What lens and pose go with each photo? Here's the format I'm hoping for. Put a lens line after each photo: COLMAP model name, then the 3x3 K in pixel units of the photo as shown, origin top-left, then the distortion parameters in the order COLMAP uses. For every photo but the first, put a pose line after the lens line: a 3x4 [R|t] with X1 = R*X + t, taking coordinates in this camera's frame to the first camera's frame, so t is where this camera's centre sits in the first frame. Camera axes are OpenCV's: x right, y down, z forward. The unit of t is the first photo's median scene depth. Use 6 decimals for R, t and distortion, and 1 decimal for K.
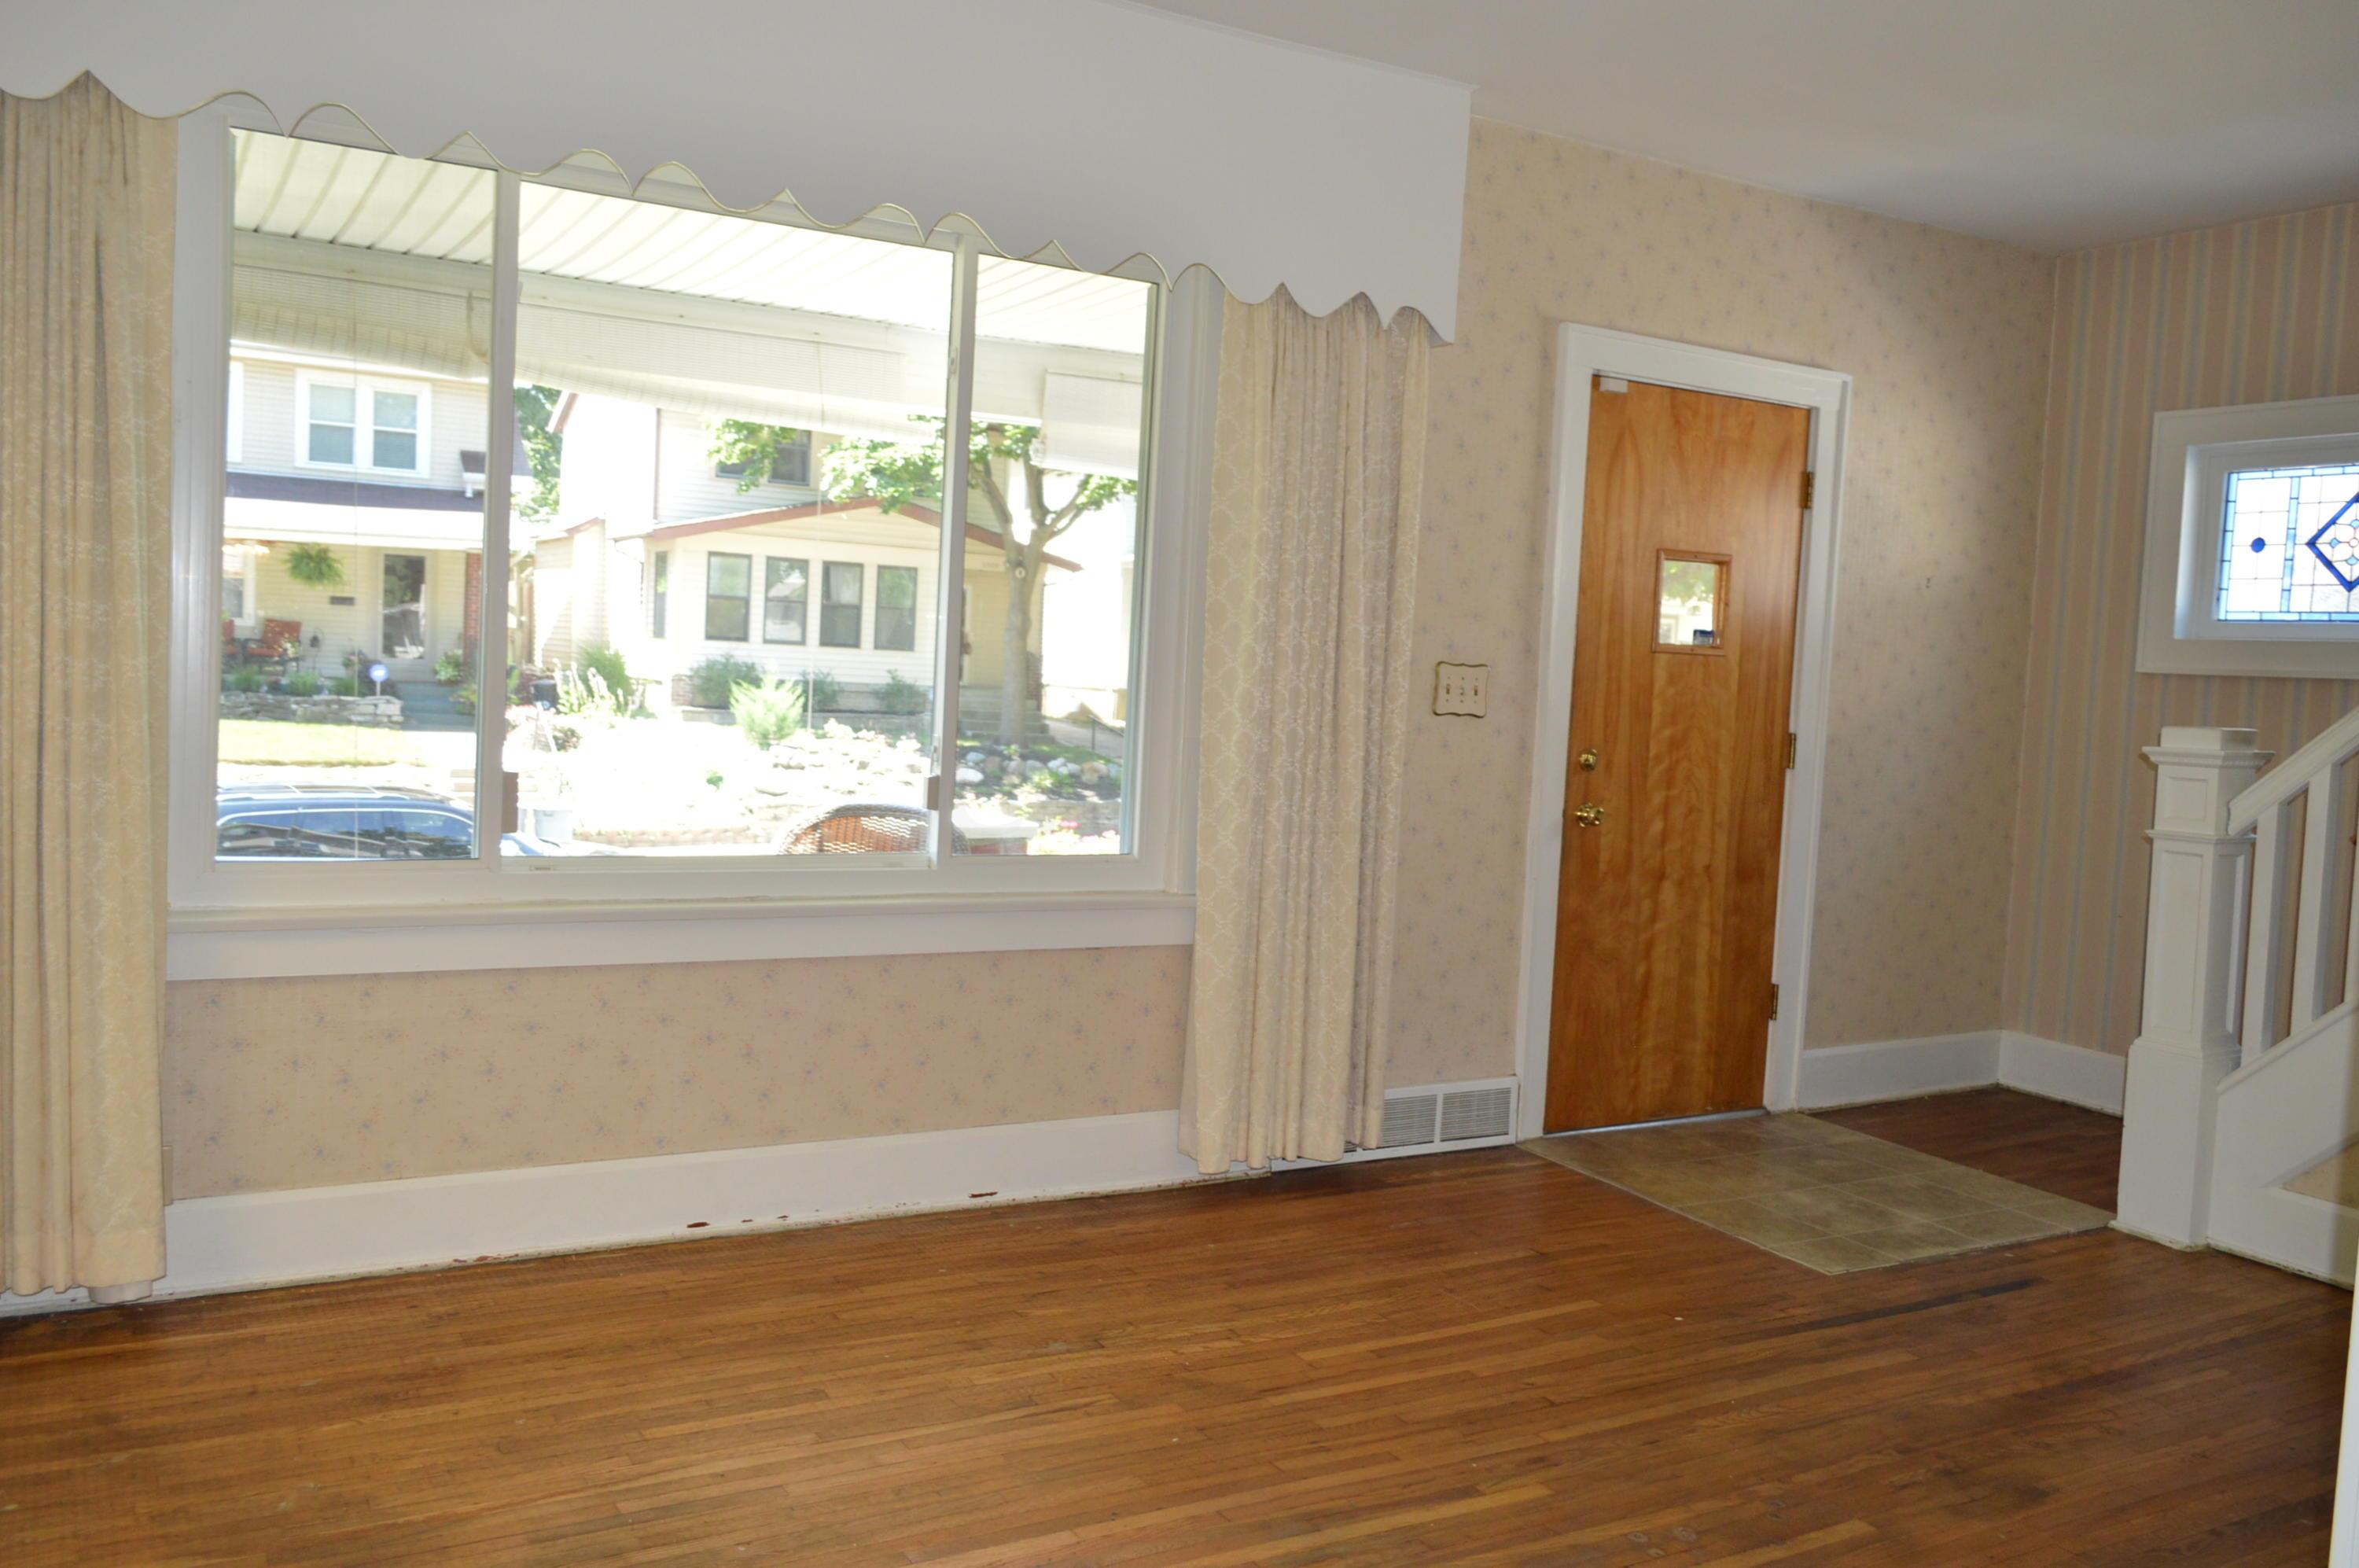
lens RADIAL K [[1853.6, 0, 1184.1], [0, 1853.6, 776.7], [0, 0, 1]] dist [-0.006964, -0.000569]
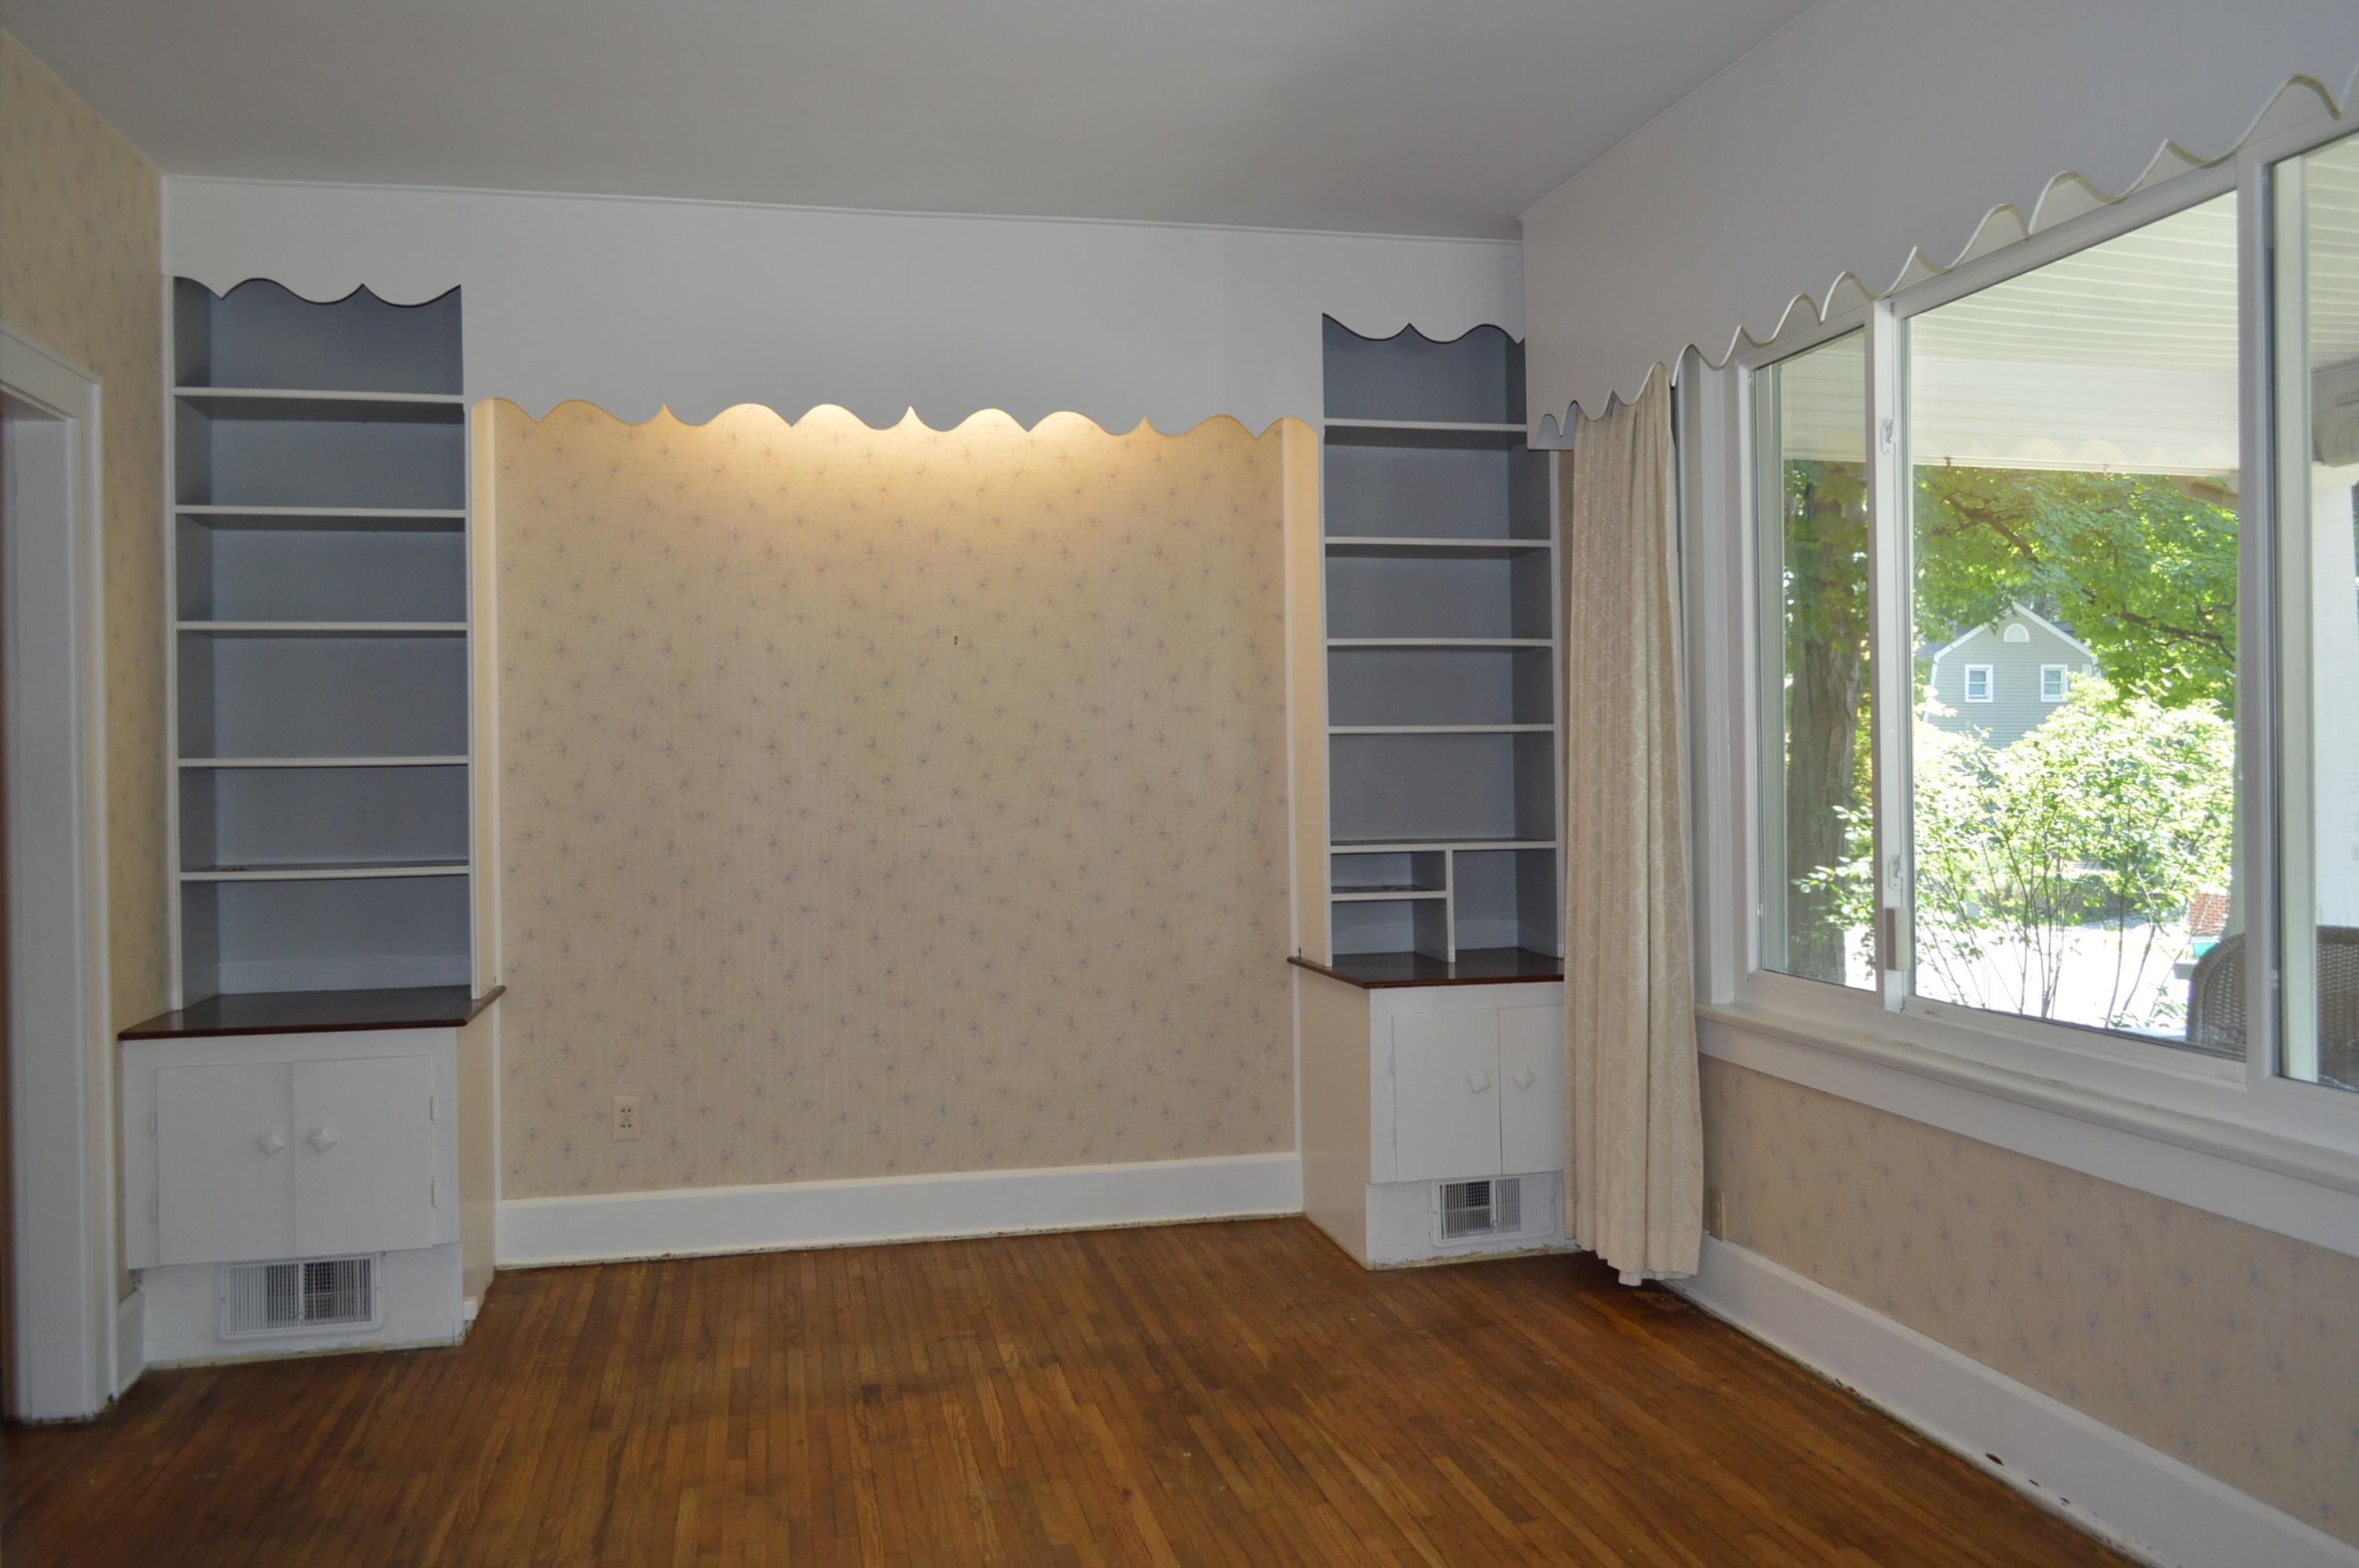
lens RADIAL K [[1853.6, 0, 1184.1], [0, 1853.6, 776.7], [0, 0, 1]] dist [-0.006964, -0.000569]
pose [[-0.297725, -0.036839, -0.953941, 0.699632], [-0.061364, 0.997927, -0.019386, -0.031139], [0.952678, 0.052766, -0.299368, 0.931069]]
